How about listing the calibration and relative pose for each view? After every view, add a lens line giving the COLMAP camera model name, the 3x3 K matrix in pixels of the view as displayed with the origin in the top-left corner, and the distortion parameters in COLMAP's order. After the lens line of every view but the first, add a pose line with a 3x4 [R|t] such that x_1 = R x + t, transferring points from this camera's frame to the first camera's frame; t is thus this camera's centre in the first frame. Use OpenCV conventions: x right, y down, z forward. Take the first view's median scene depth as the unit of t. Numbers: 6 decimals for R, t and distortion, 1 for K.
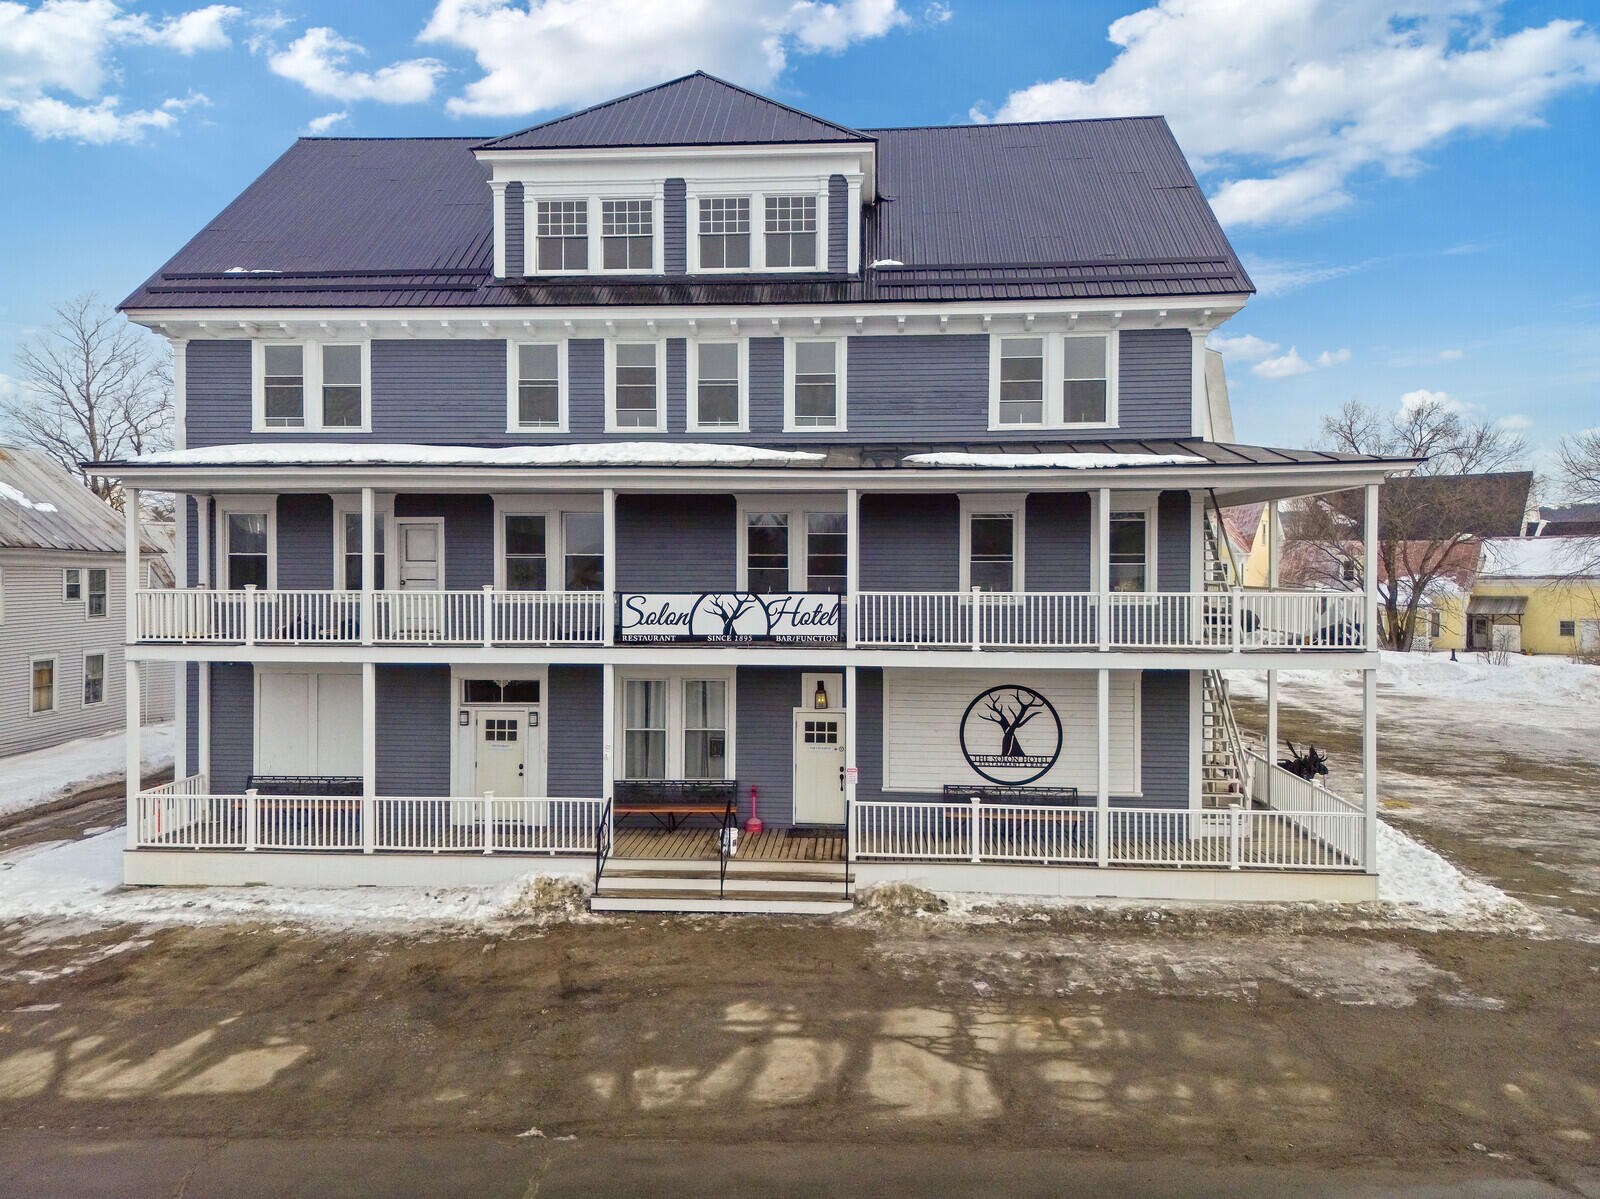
lens RADIAL K [[1131.4, 0, 803.6], [0, 1131.4, 581.2], [0, 0, 1]] dist [0.067444, -0.059484]
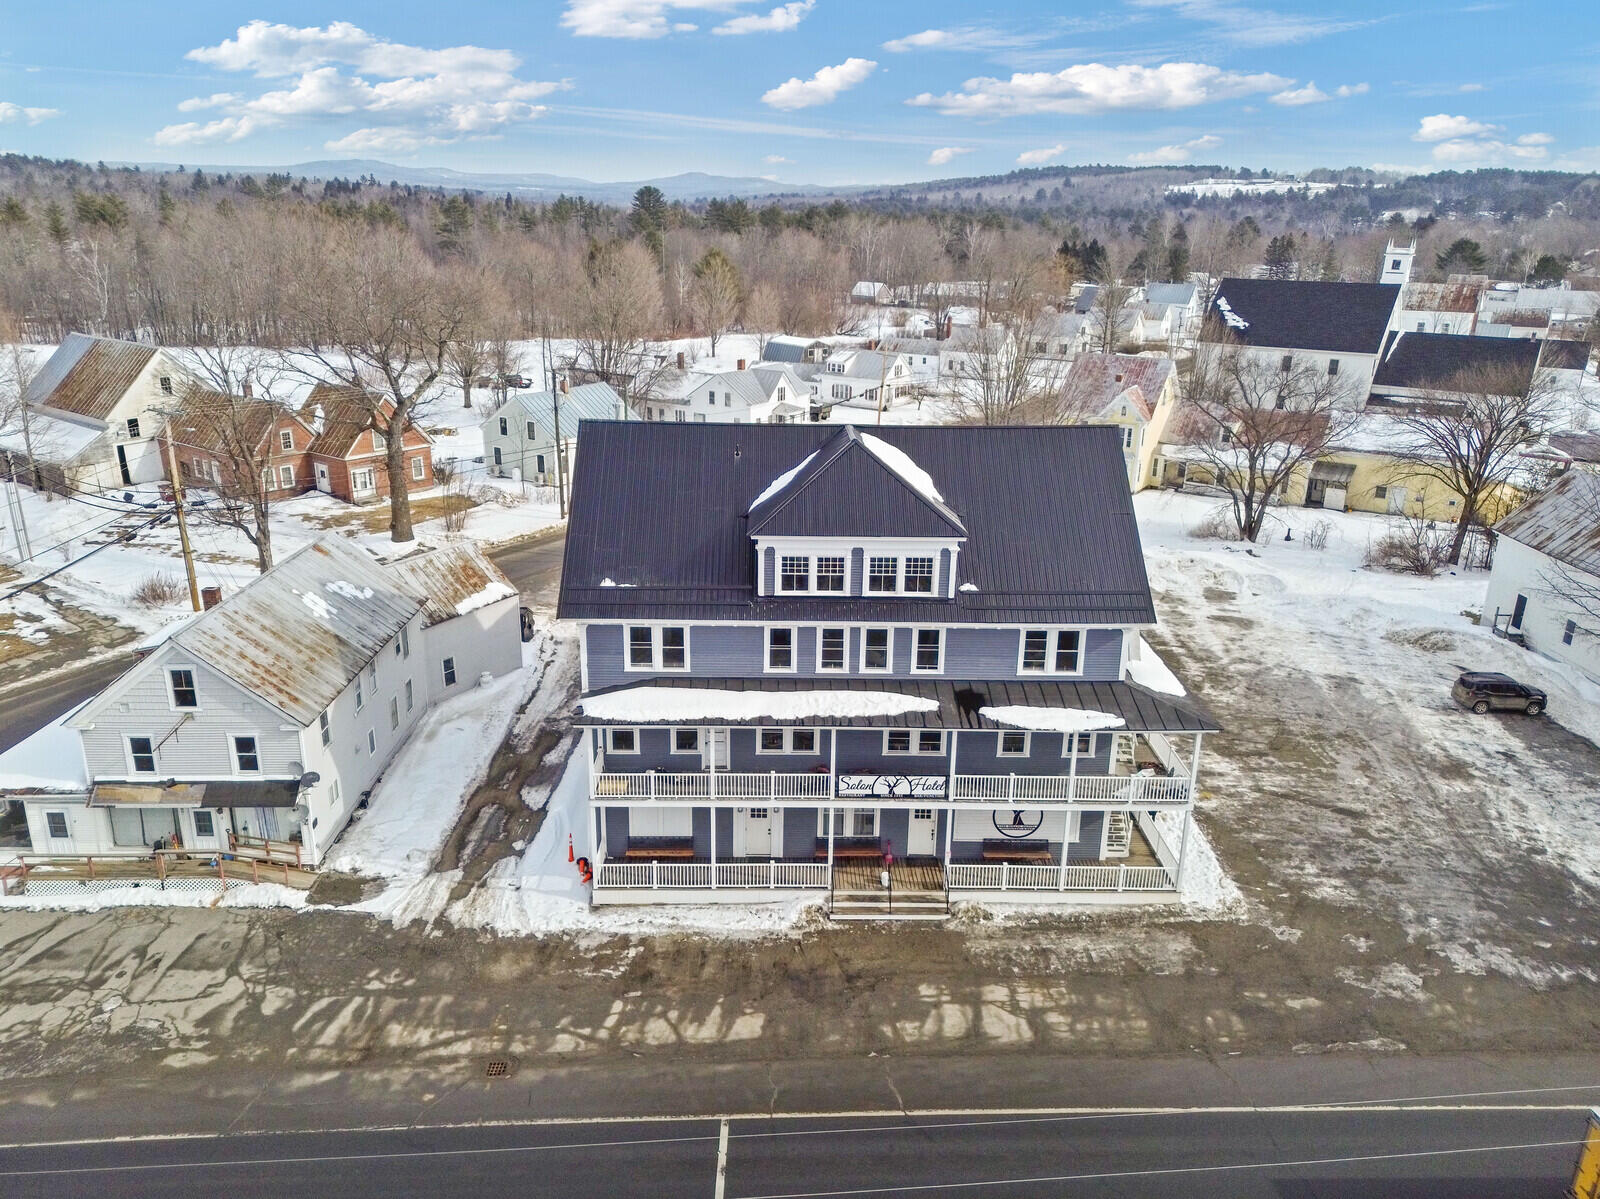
lens RADIAL K [[1158.6, 0, 799.5], [0, 1158.6, 584.5], [0, 0, 1]] dist [0.066859, -0.068036]
pose [[0.995869, -0.015154, 0.089533, -0.416944], [-0.011753, 0.956174, 0.292562, -0.935120], [-0.090043, -0.292405, 0.952046, -0.887594]]
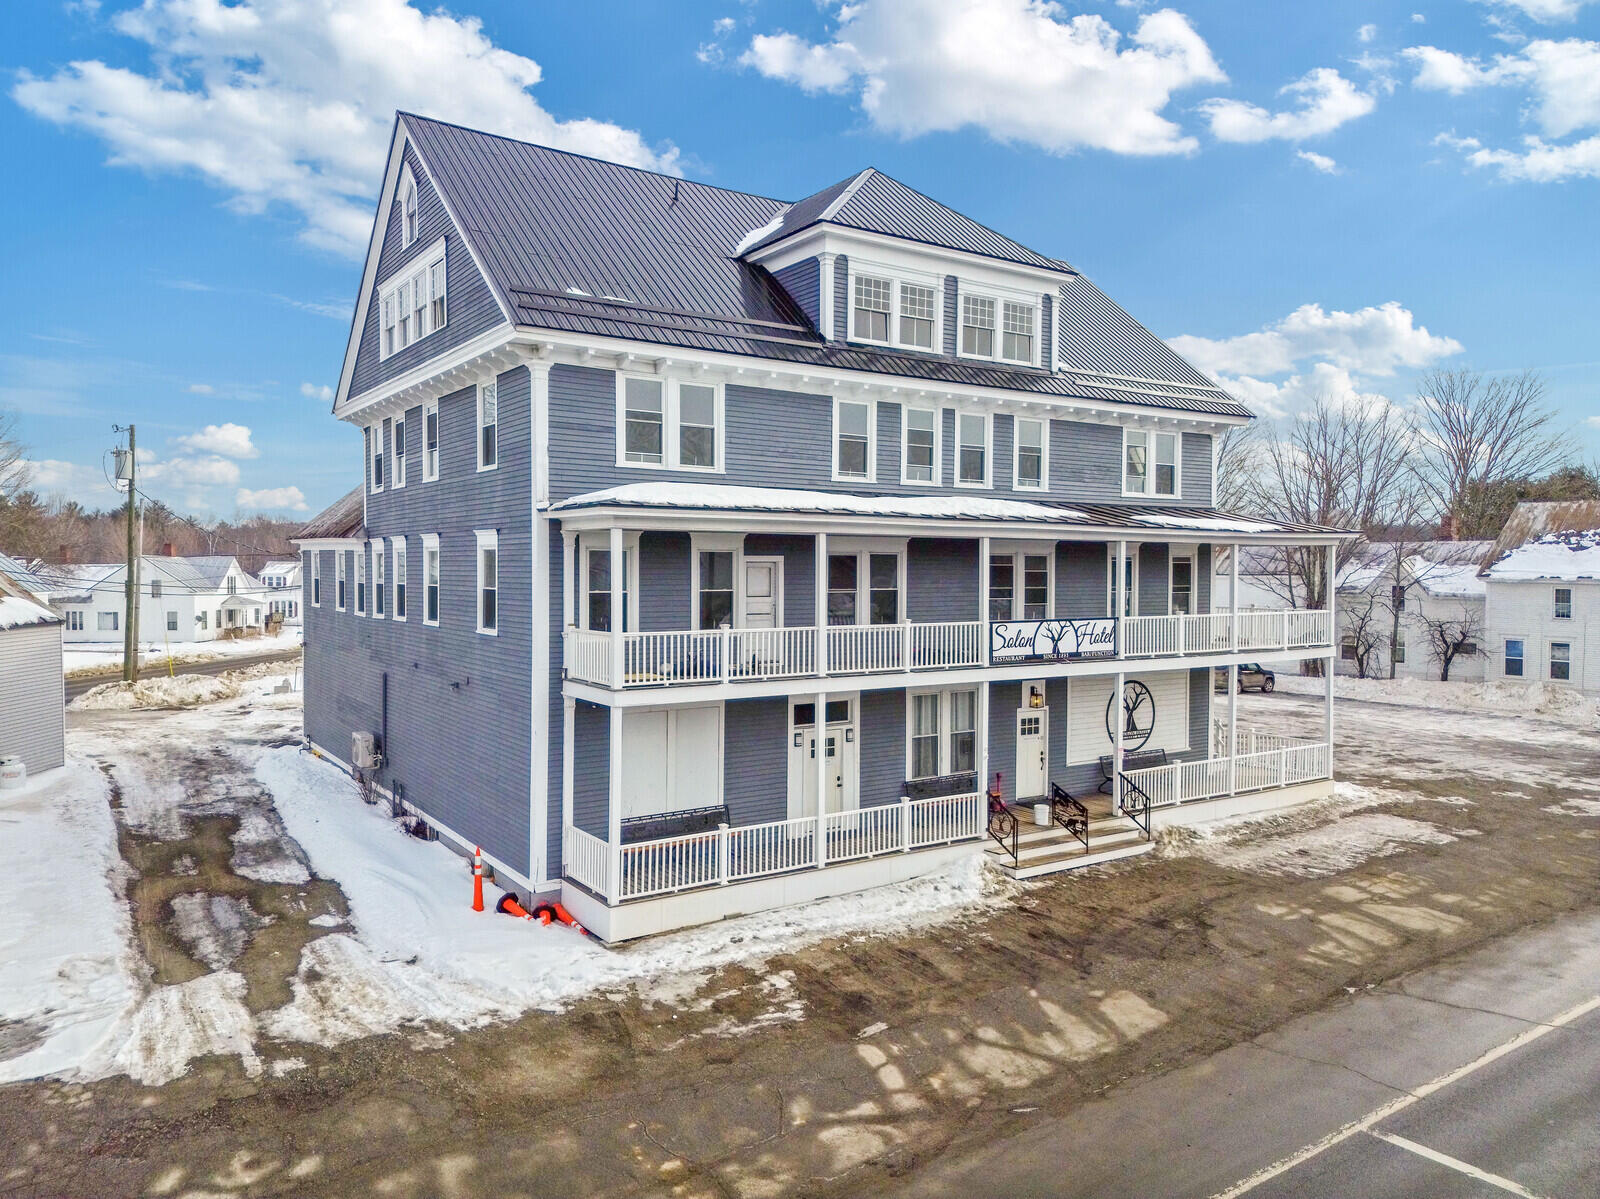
lens RADIAL K [[1127.3, 0, 800.0], [0, 1127.3, 599.5], [0, 0, 1]] dist [0.067781, -0.060312]
pose [[0.784942, -0.016049, 0.619362, -1.087505], [0.006112, 0.999816, 0.018161, -0.038609], [-0.619540, -0.010470, 0.784896, 0.173915]]
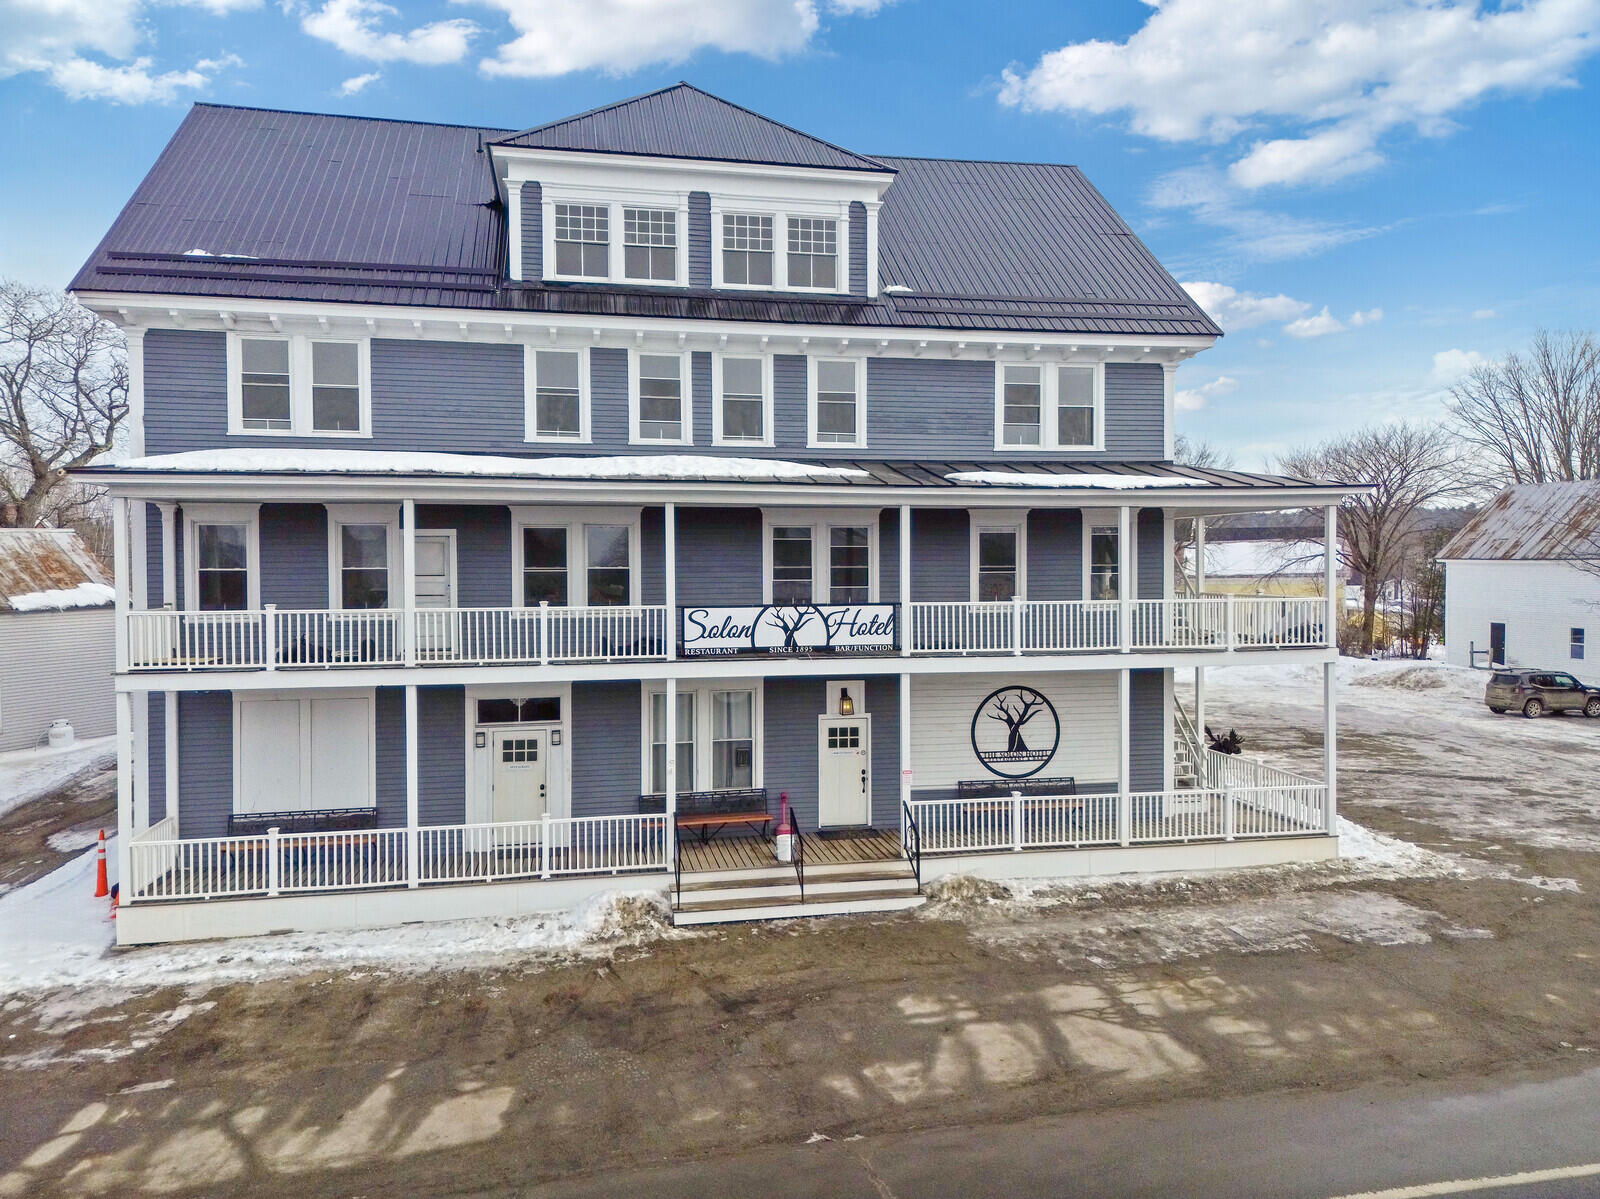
lens RADIAL K [[1128.1, 0, 803.6], [0, 1128.1, 590.7], [0, 0, 1]] dist [0.069998, -0.065730]
pose [[0.964428, -0.011950, 0.264074, -0.323677], [0.009994, 0.999912, 0.008747, -0.011909], [-0.264156, -0.005796, 0.964463, 0.012064]]
